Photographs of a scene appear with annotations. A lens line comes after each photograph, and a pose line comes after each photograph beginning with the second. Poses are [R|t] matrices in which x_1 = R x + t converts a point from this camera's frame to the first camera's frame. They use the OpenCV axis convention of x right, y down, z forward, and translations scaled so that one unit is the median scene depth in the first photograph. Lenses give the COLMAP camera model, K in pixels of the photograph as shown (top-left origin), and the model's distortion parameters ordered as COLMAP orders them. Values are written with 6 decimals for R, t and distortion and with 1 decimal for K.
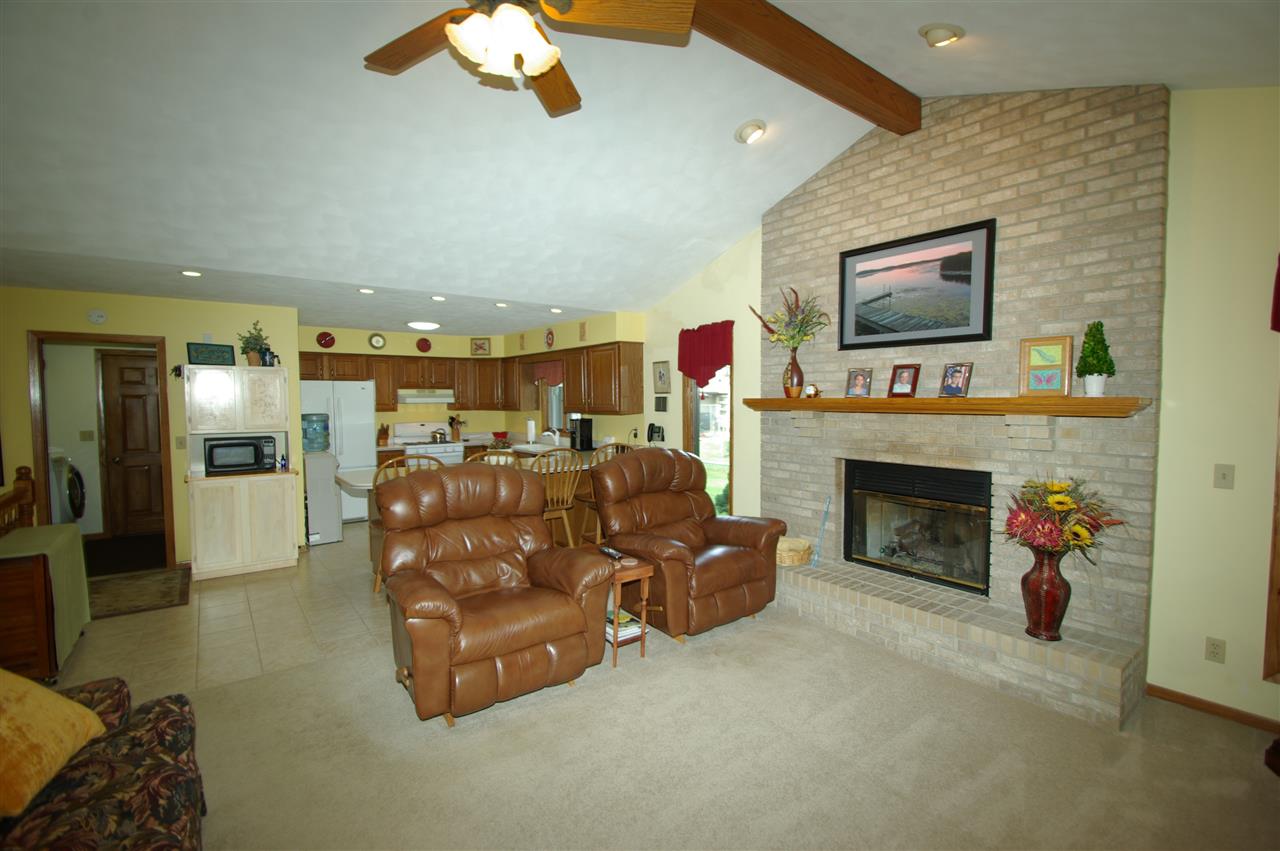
lens RADIAL K [[564.8, 0, 660.0], [0, 564.8, 425.6], [0, 0, 1]] dist [0.000156, -0.007203]
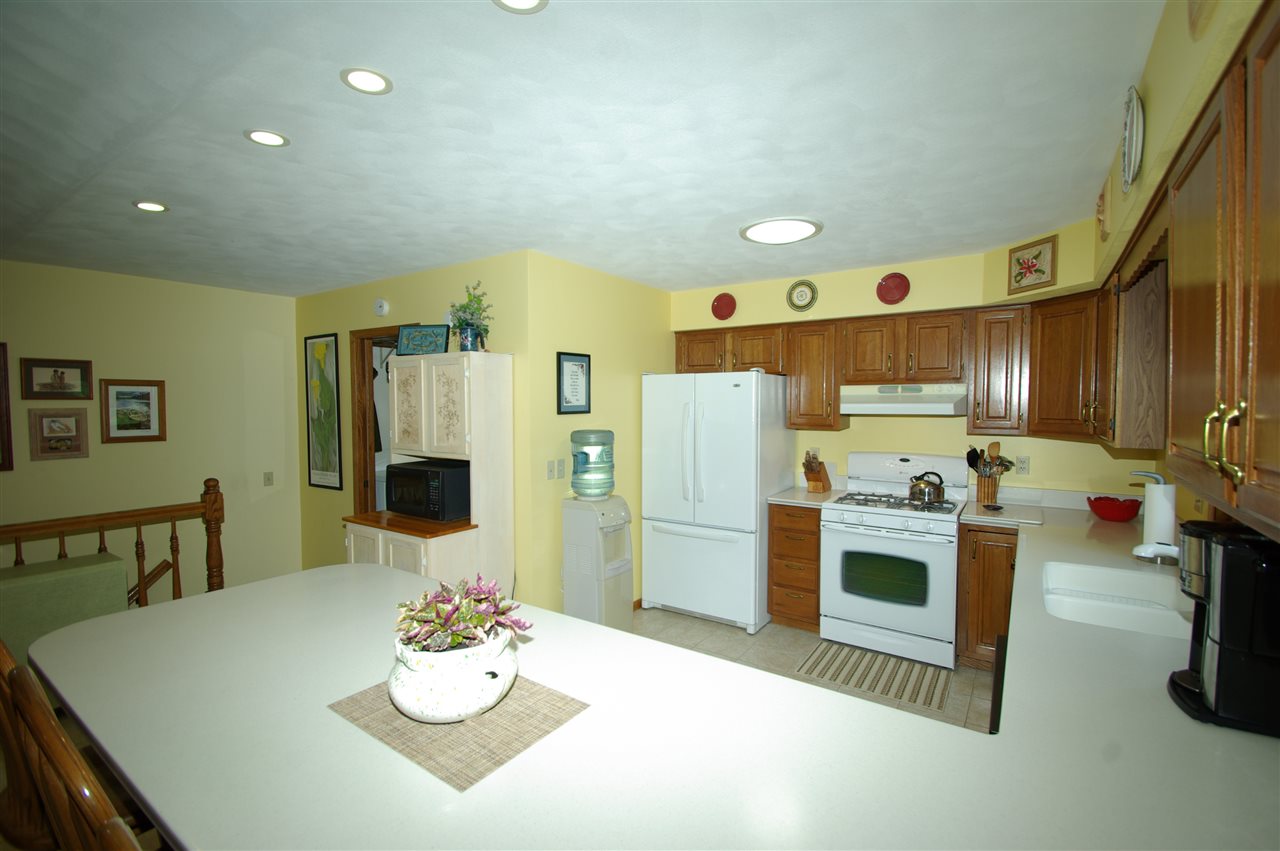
lens RADIAL K [[564.8, 0, 631.4], [0, 564.8, 428.4], [0, 0, 1]] dist [0.000156, -0.007203]
pose [[0.285523, 0.047317, -0.957203, -0.035404], [-0.046640, 0.998283, 0.035436, -0.035478], [0.957236, 0.034526, 0.287240, 0.673747]]
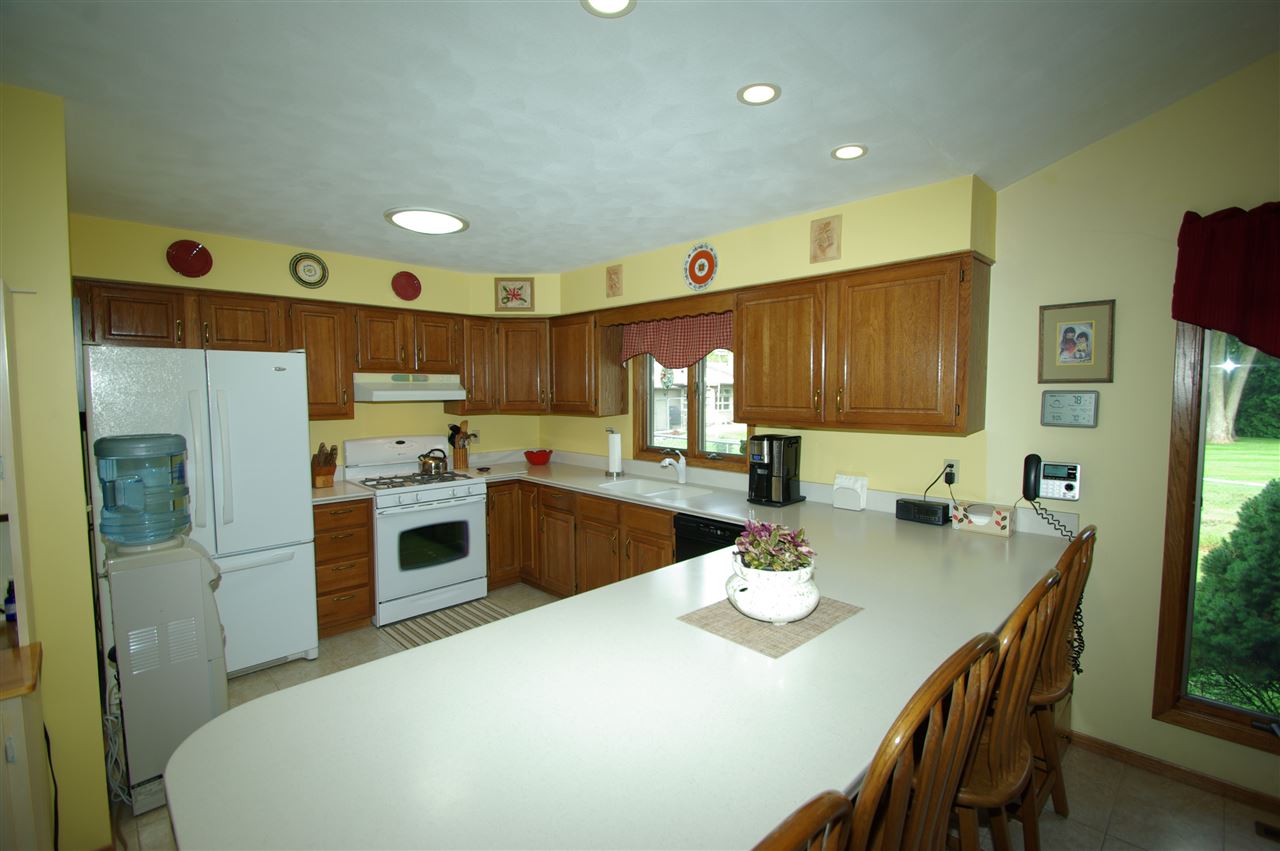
lens RADIAL K [[564.8, 0, 654.6], [0, 564.8, 427.3], [0, 0, 1]] dist [0.000156, -0.007203]
pose [[0.993258, -0.004928, 0.115824, -0.259457], [0.002897, 0.999839, 0.017698, -0.024820], [-0.115892, -0.017243, 0.993112, 0.476735]]
